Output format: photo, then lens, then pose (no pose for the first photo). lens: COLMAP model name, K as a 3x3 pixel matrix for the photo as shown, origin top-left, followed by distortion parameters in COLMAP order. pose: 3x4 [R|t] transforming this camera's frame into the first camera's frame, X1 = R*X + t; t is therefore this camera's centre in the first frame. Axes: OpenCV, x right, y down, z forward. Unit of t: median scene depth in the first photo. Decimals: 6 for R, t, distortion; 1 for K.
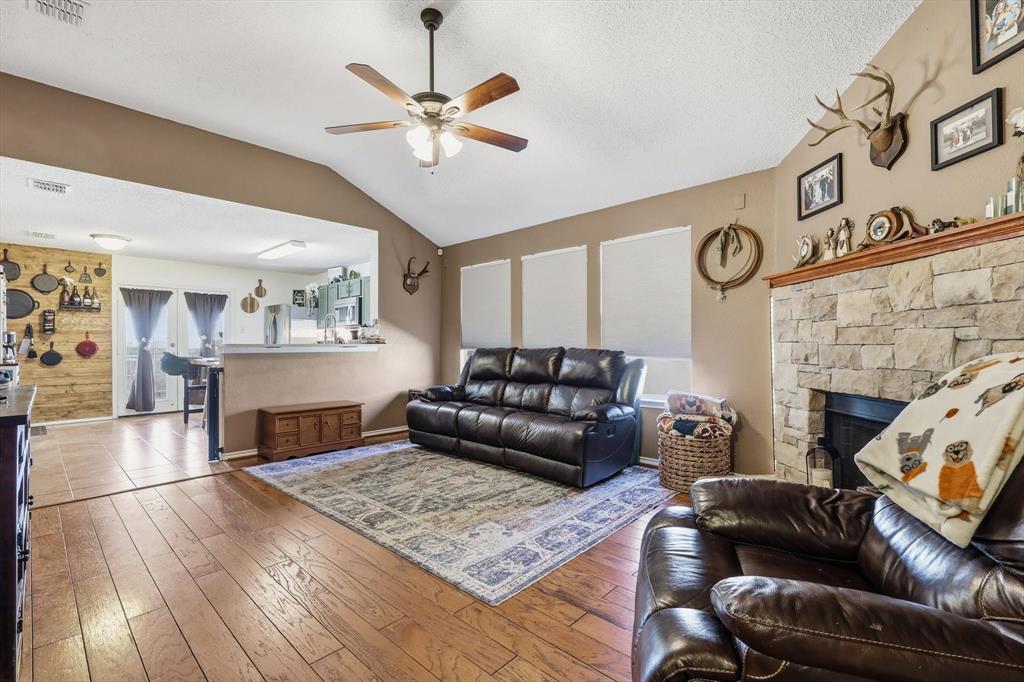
lens RADIAL K [[455.8, 0, 515.5], [0, 455.8, 338.1], [0, 0, 1]] dist [0.002345, 0.000075]
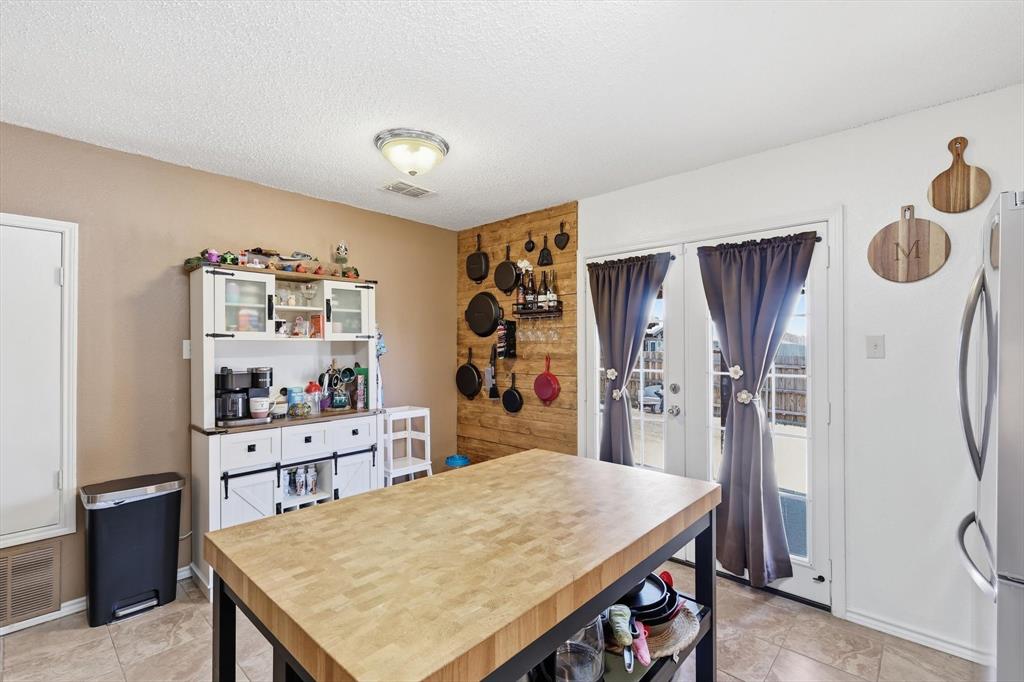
lens RADIAL K [[451.3, 0, 512.0], [0, 451.3, 341.0], [0, 0, 1]] dist [0.000979, -0.000180]
pose [[0.011054, -0.009035, -0.999898, -0.423910], [0.013314, 0.999872, -0.008888, -0.028458], [0.999850, -0.013214, 0.011173, 0.996422]]
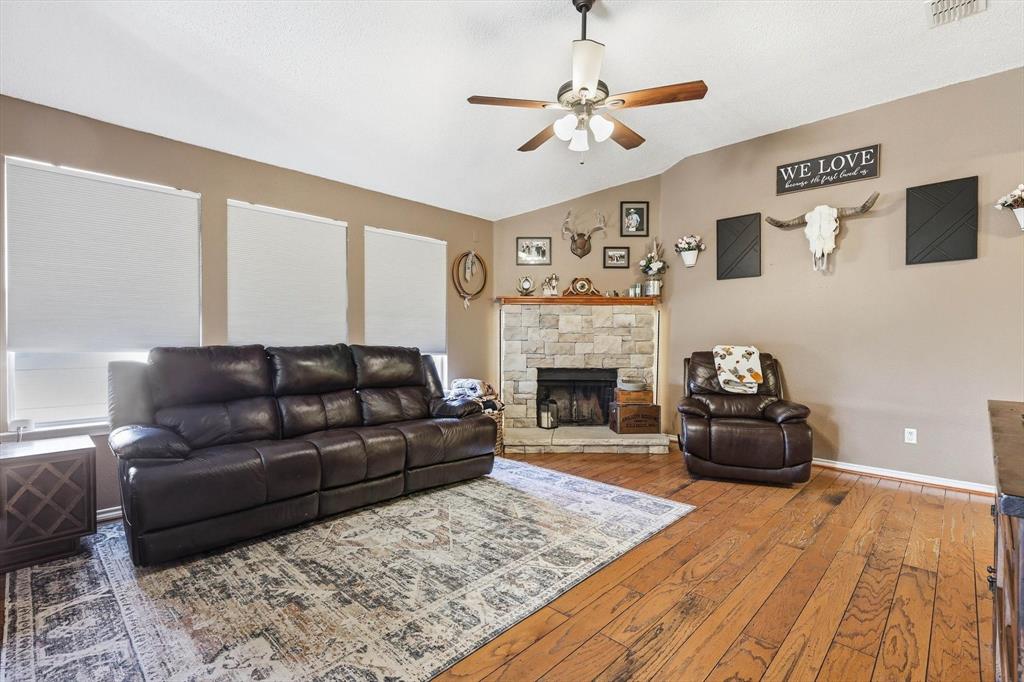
lens RADIAL K [[462.8, 0, 514.2], [0, 462.8, 344.2], [0, 0, 1]] dist [0.003221, 0.000291]
pose [[0.015013, -0.003023, 0.999883, -0.504908], [-0.019607, 0.999802, 0.003318, 0.008222], [-0.999695, -0.019654, 0.014951, 0.490786]]
